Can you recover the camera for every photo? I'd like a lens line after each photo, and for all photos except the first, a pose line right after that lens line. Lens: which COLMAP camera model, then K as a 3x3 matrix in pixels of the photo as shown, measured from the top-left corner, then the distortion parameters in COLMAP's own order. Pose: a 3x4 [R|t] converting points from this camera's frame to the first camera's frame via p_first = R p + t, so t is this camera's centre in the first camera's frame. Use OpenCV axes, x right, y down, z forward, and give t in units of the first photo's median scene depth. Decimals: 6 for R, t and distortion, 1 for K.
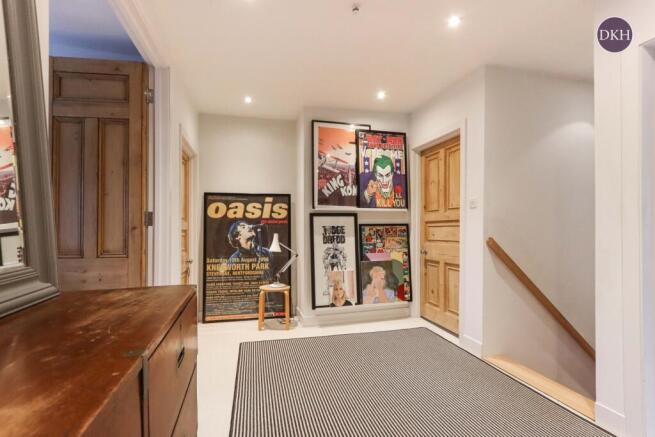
lens RADIAL K [[305.8, 0, 328.5], [0, 305.8, 222.0], [0, 0, 1]] dist [0.002207, 0.000052]
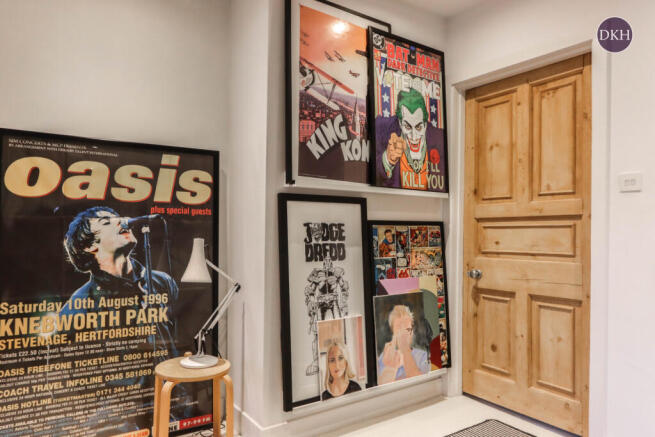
lens RADIAL K [[441.8, 0, 327.1], [0, 441.8, 219.8], [0, 0, 1]] dist [-0.006568, 0.004265]
pose [[0.944452, 0.020677, 0.327997, -0.195918], [-0.018445, 0.999781, -0.009915, 0.014218], [-0.328131, 0.003315, 0.944627, 0.351791]]
